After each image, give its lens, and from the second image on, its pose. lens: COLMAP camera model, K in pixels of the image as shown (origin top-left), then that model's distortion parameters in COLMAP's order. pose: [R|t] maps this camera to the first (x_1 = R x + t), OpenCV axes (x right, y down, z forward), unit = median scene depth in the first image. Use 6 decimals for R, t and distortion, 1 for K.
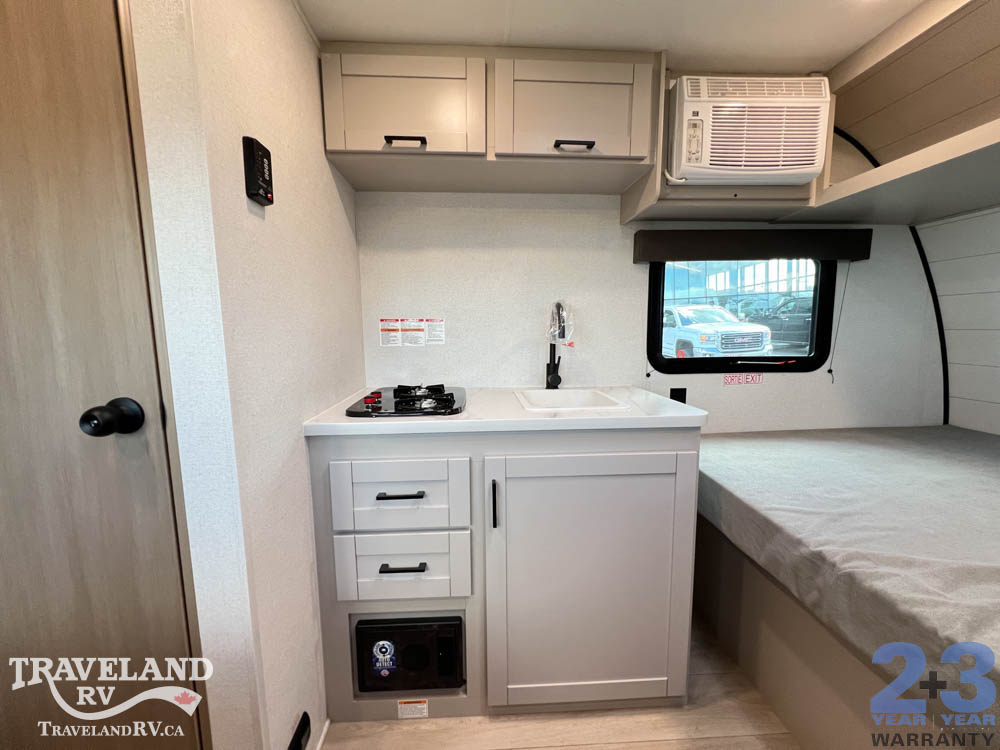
lens RADIAL K [[398.7, 0, 498.0], [0, 398.7, 373.6], [0, 0, 1]] dist [-0.000991, 0.000409]
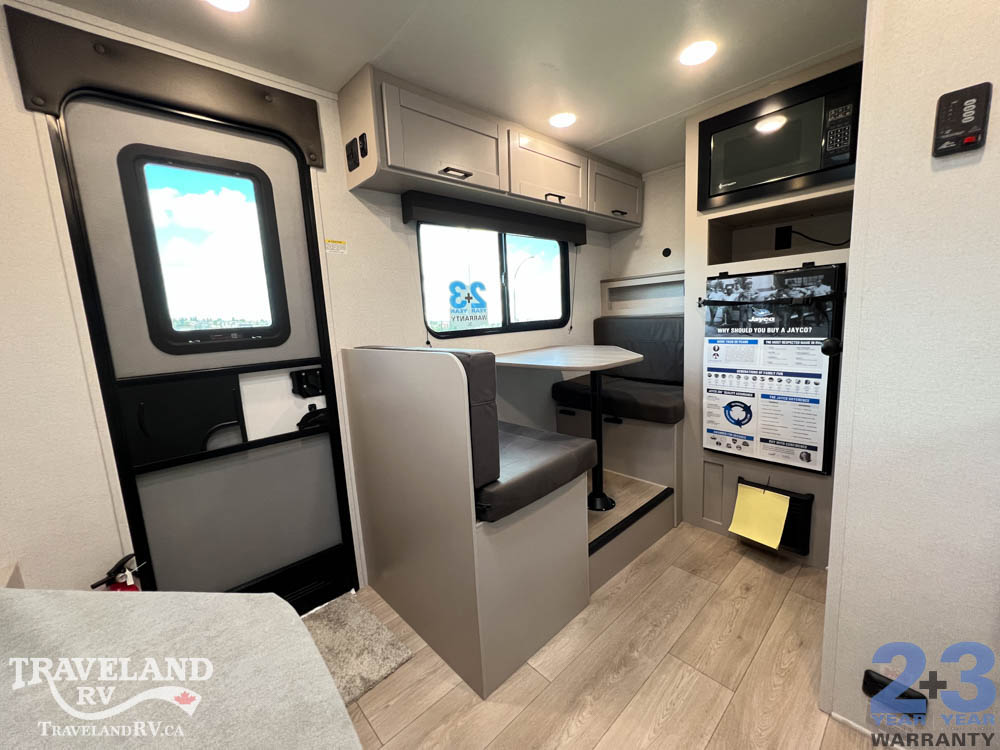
lens RADIAL K [[398.7, 0, 499.1], [0, 398.7, 373.5], [0, 0, 1]] dist [-0.000991, 0.000409]
pose [[-0.770059, 0.143100, -0.621717, 0.631731], [-0.013270, 0.970716, 0.239865, -0.086281], [0.637835, 0.192960, -0.745609, 0.755201]]
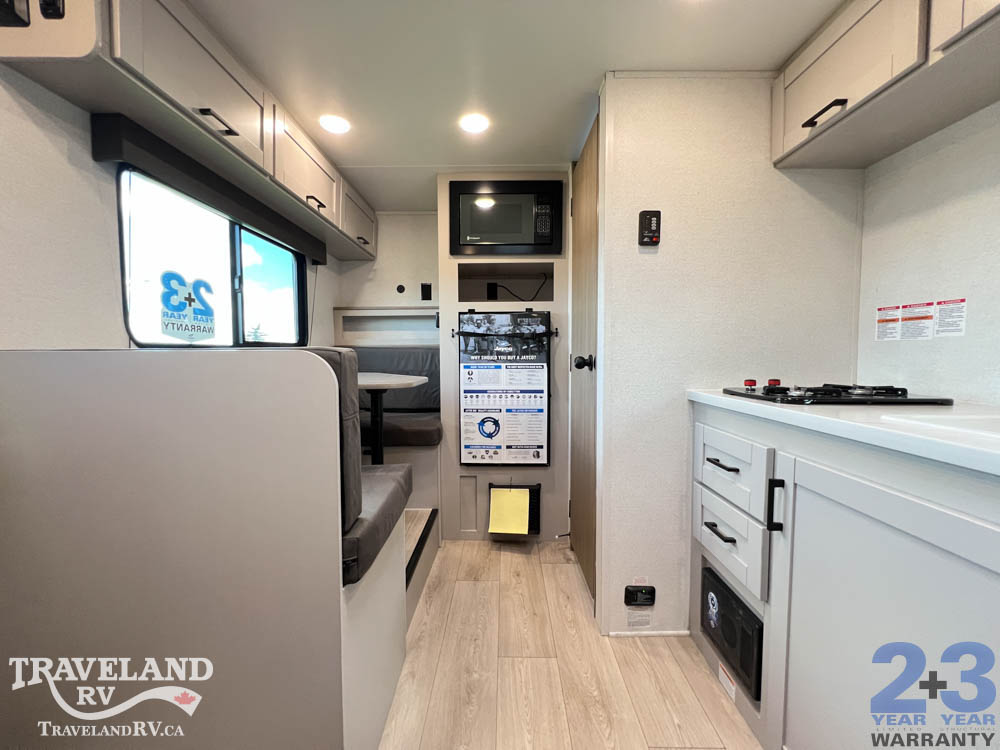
lens RADIAL K [[398.7, 0, 497.8], [0, 398.7, 373.7], [0, 0, 1]] dist [-0.000991, 0.000409]
pose [[-0.063870, 0.059627, -0.996175, 0.773792], [-0.114329, 0.991204, 0.066660, 0.044576], [0.991388, 0.118149, -0.056491, 0.357112]]
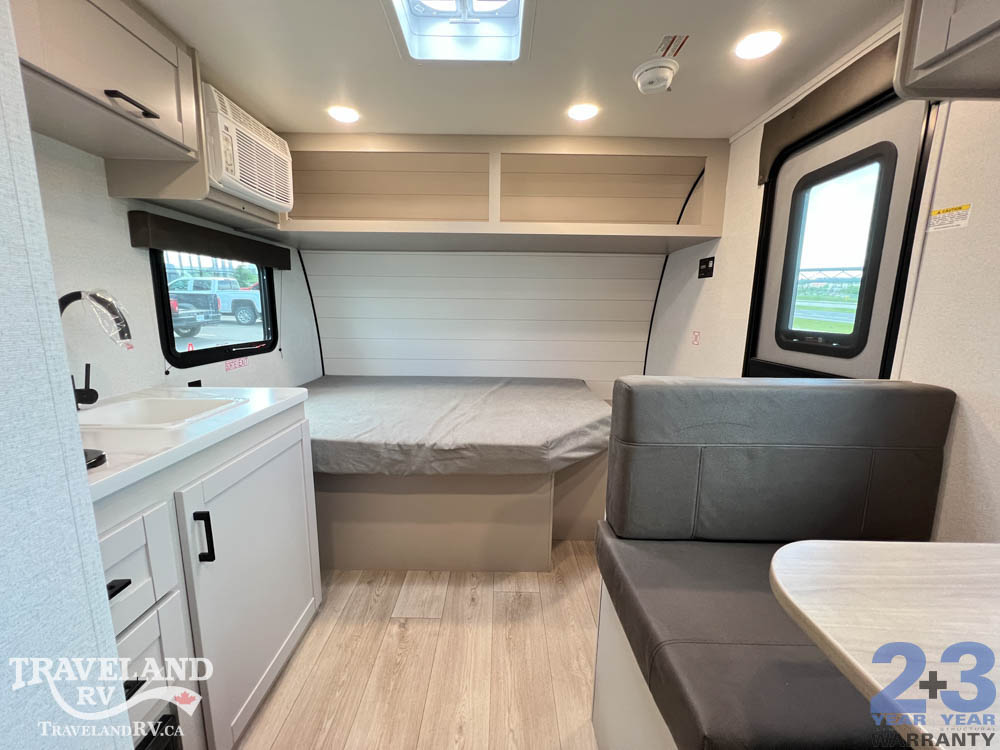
lens RADIAL K [[398.7, 0, 497.8], [0, 398.7, 372.5], [0, 0, 1]] dist [-0.000991, 0.000409]
pose [[0.054996, -0.151039, 0.986997, -0.670664], [0.101055, 0.984259, 0.144989, -0.072443], [-0.993360, 0.091767, 0.069394, 0.243817]]
